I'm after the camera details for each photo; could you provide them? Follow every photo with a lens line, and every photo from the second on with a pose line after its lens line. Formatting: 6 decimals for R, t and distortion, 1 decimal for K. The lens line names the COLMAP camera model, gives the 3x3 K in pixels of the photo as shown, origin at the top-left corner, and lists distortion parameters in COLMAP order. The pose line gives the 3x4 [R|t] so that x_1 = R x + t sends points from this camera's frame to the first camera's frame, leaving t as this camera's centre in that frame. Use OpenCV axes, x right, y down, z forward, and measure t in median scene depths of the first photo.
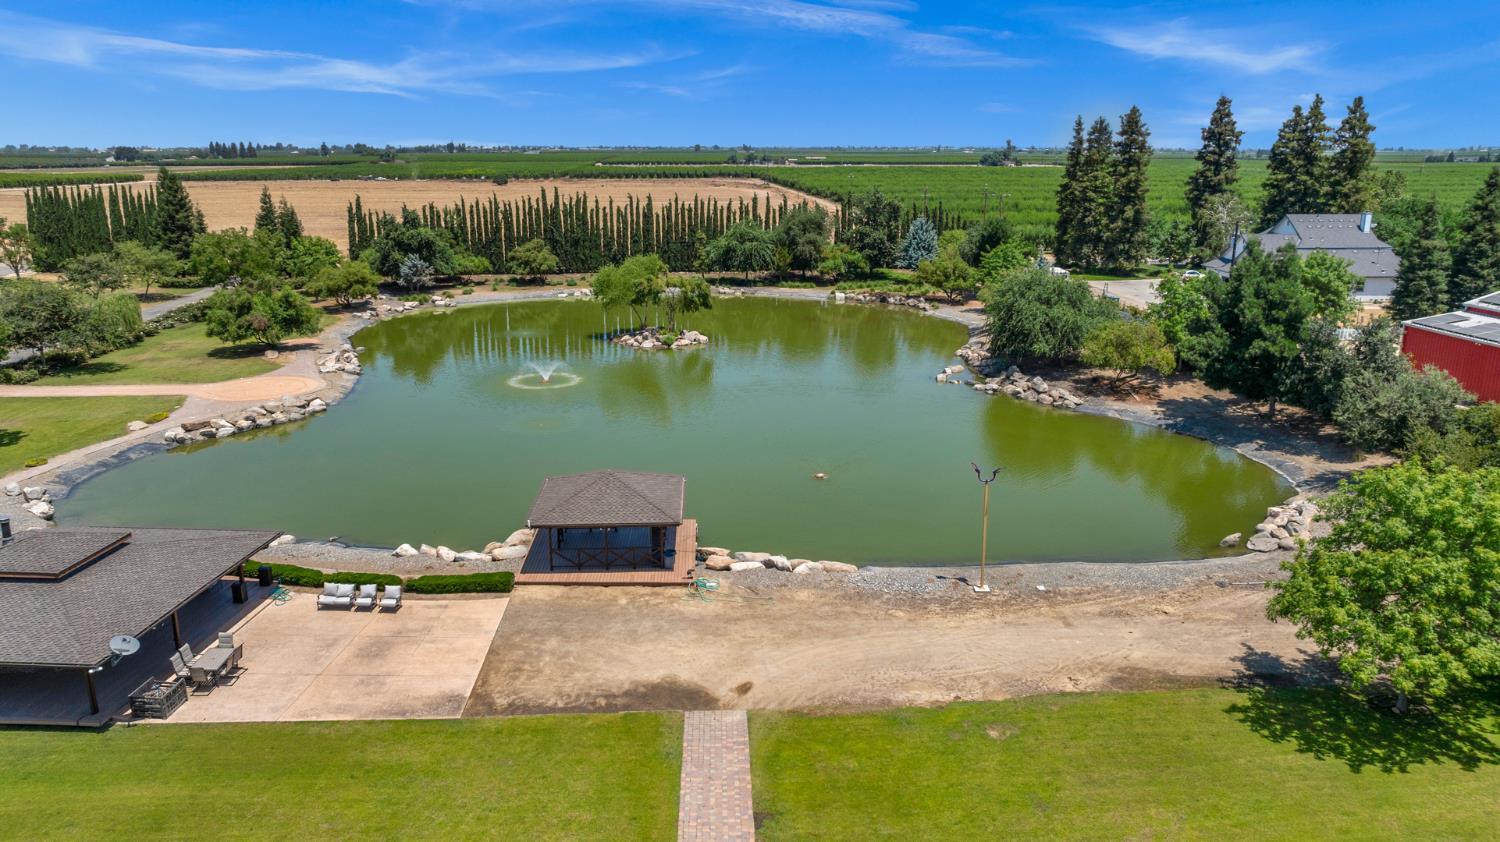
lens RADIAL K [[1121.9, 0, 749.8], [0, 1121.9, 418.1], [0, 0, 1]] dist [-0.044527, -0.000648]
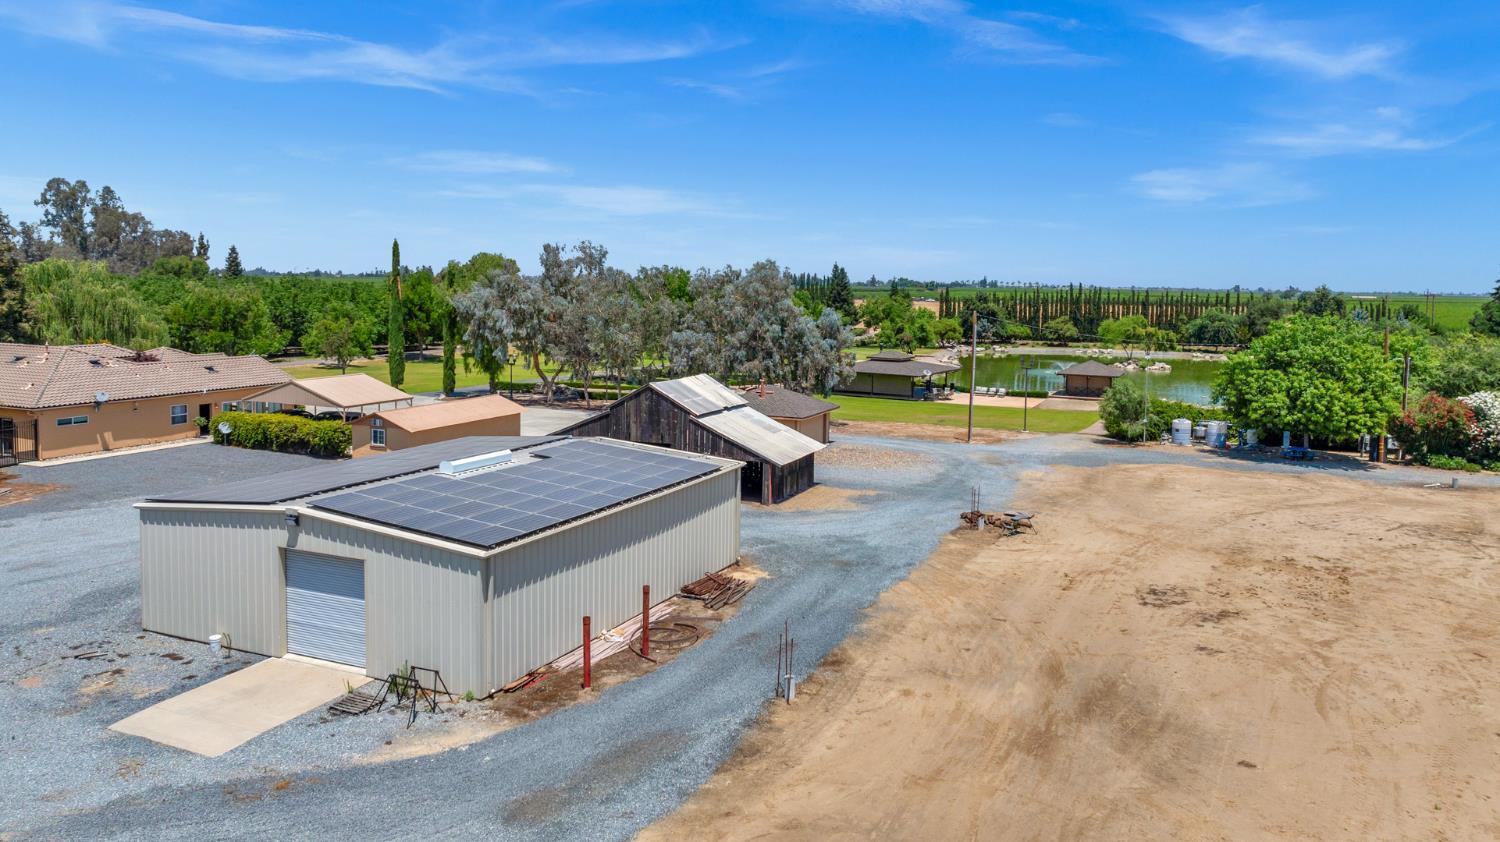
lens RADIAL K [[1121.9, 0, 751.1], [0, 1121.9, 420.8], [0, 0, 1]] dist [-0.044527, -0.000648]
pose [[0.897662, 0.060217, -0.436552, 0.090197], [-0.111466, 0.989433, -0.092722, 0.159002], [0.426355, 0.131894, 0.894888, -0.474556]]
